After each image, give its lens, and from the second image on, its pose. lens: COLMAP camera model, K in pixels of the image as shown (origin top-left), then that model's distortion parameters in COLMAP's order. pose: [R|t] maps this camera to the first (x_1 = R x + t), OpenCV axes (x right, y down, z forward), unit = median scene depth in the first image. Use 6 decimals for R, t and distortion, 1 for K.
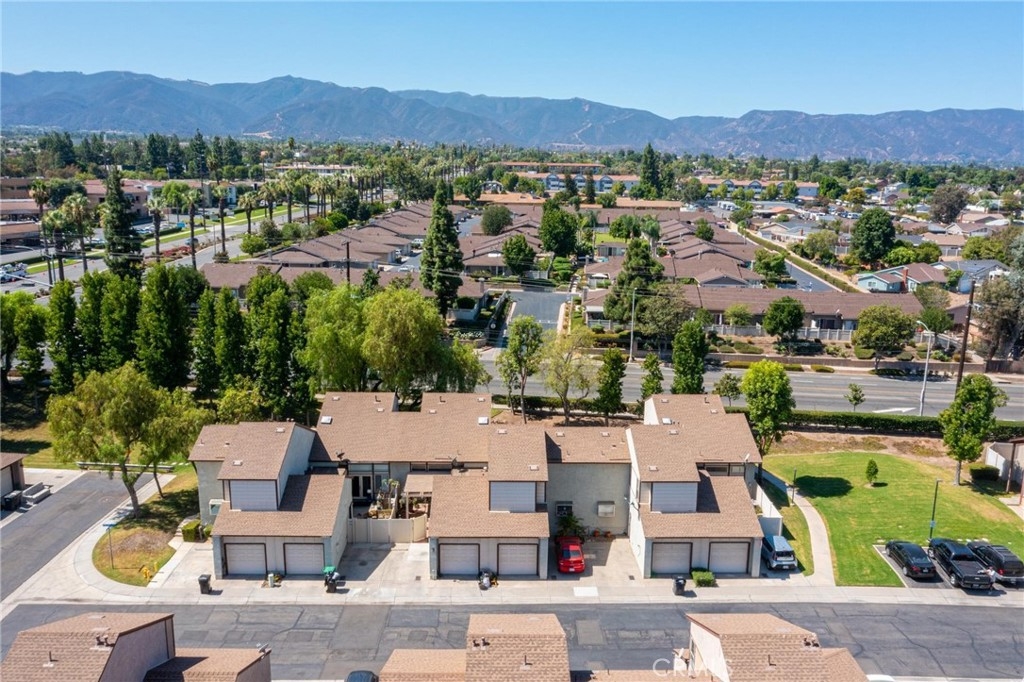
lens RADIAL K [[798.8, 0, 512.3], [0, 798.8, 356.8], [0, 0, 1]] dist [-0.010650, -0.003779]
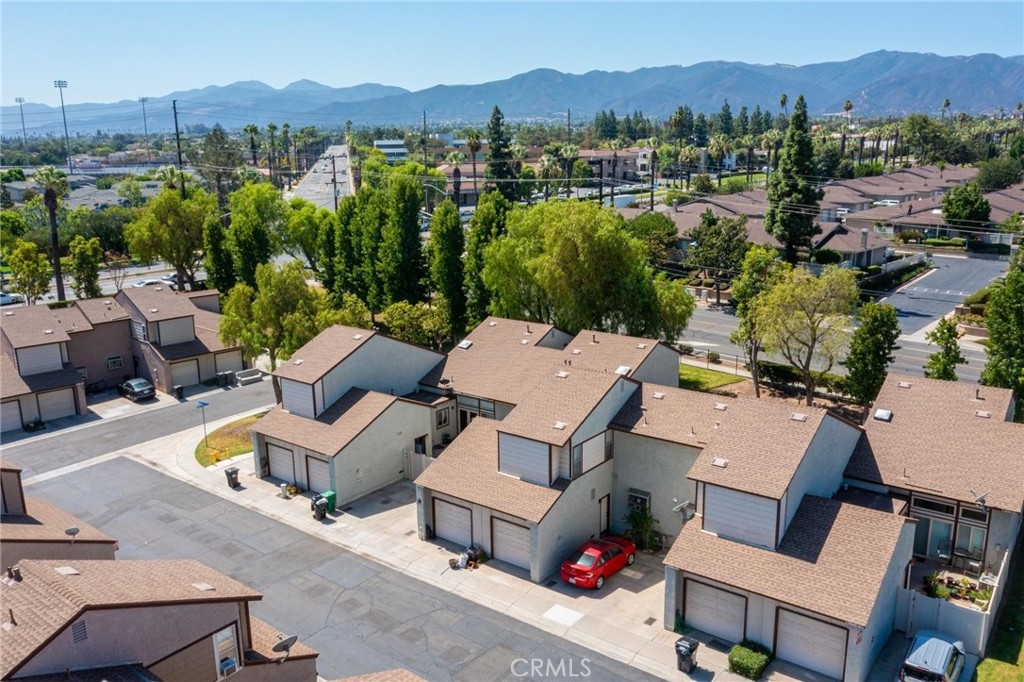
lens RADIAL K [[798.8, 0, 512.3], [0, 798.8, 356.8], [0, 0, 1]] dist [-0.010650, -0.003779]
pose [[0.780524, 0.129877, -0.611485, 0.361589], [-0.116934, 0.991247, 0.061278, 0.034262], [0.614092, 0.023675, 0.788879, 0.357909]]
